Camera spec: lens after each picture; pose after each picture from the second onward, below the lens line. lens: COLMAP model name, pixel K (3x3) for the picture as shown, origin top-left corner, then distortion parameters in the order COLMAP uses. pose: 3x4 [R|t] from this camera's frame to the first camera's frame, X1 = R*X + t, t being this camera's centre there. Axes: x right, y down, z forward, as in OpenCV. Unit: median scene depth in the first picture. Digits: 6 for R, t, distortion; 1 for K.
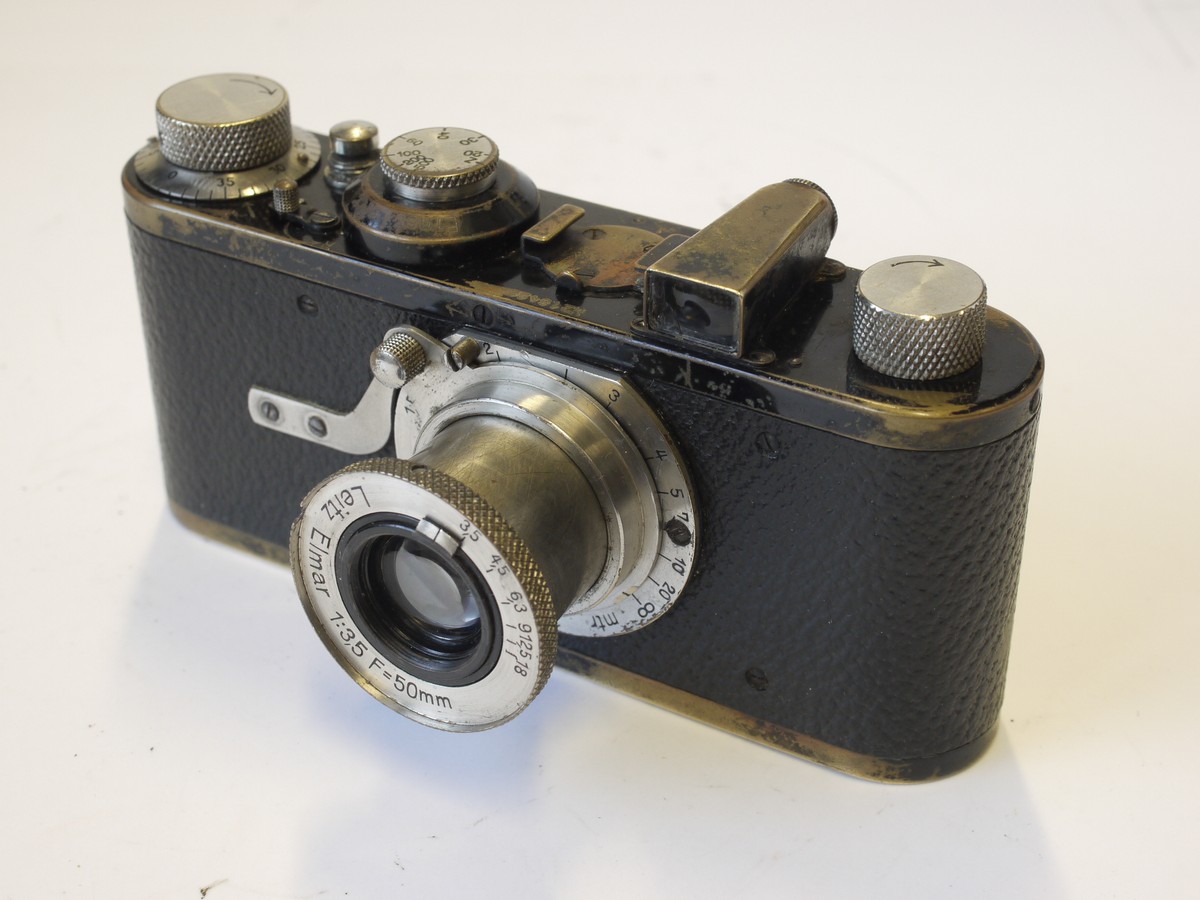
lens RADIAL K [[2106.8, 0, 600.0], [0, 2106.8, 450.0], [0, 0, 1]] dist [-0.004885, -0.122041]
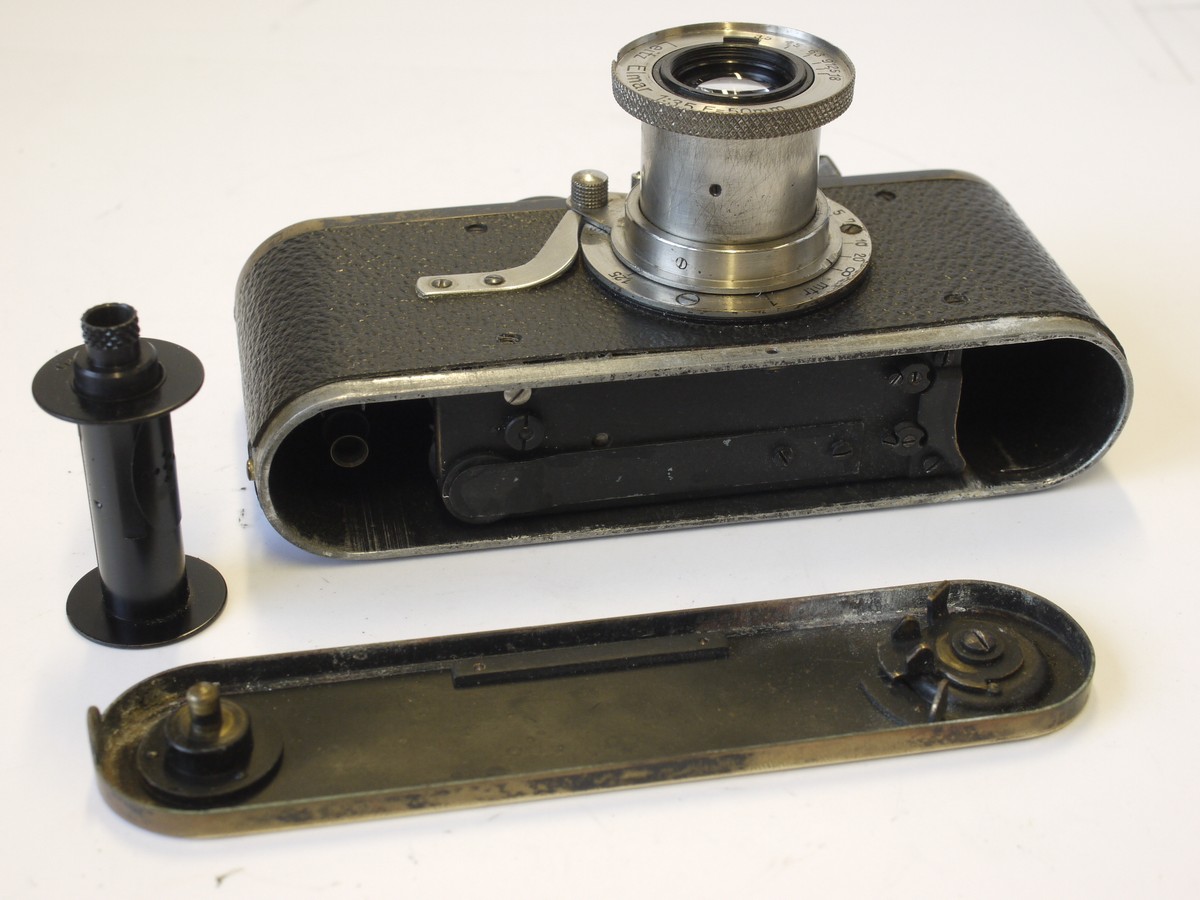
lens RADIAL K [[2106.8, 0, 600.0], [0, 2106.8, 450.0], [0, 0, 1]] dist [-0.004885, -0.122041]
pose [[0.847392, 0.342170, 0.406013, -0.548829], [0.423656, 0.025223, -0.905472, 1.103903], [-0.320066, 0.939300, -0.123589, 1.301898]]
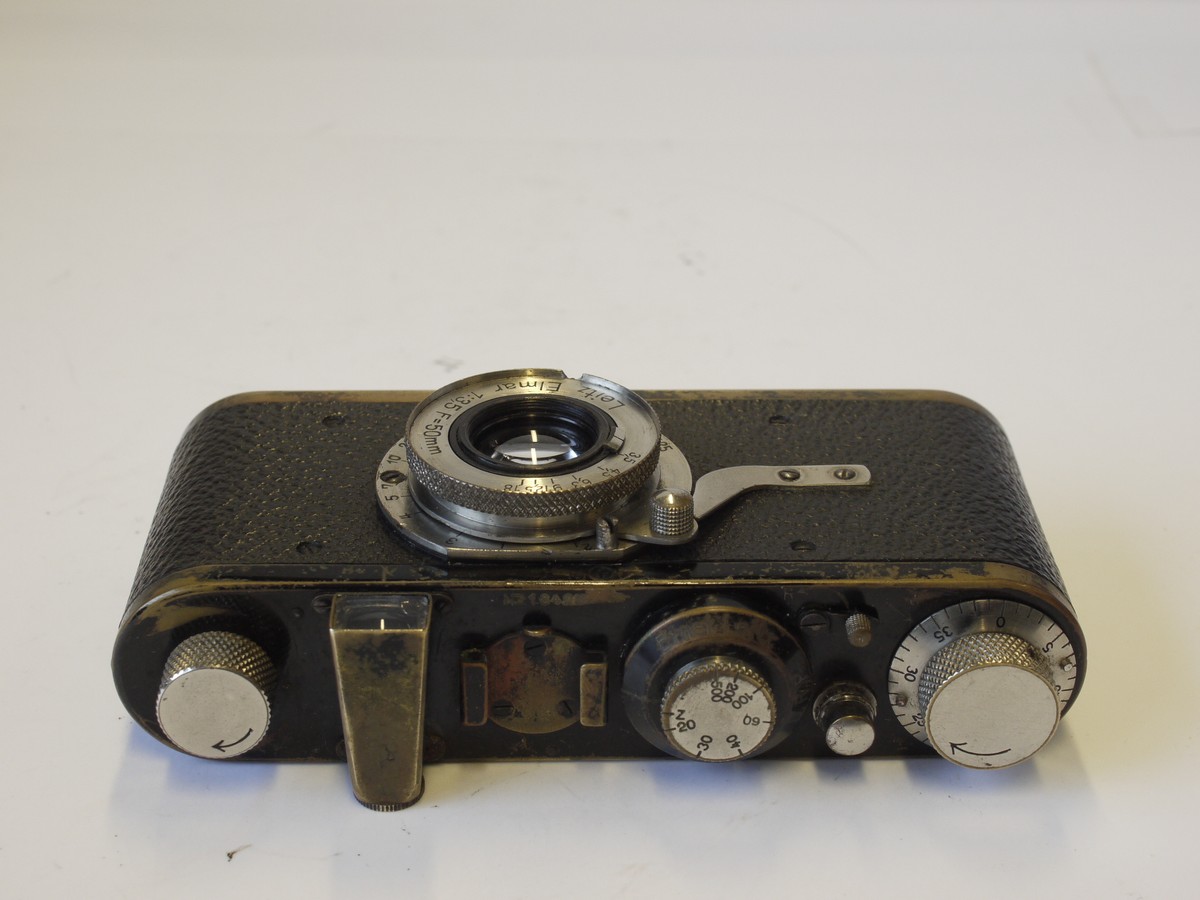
lens RADIAL K [[2106.8, 0, 600.0], [0, 2106.8, 450.0], [0, 0, 1]] dist [-0.004885, -0.122041]
pose [[-0.868303, 0.435714, 0.237072, -0.333229], [-0.282754, -0.827452, 0.485153, -0.527610], [0.407554, 0.354226, 0.841679, 0.070332]]
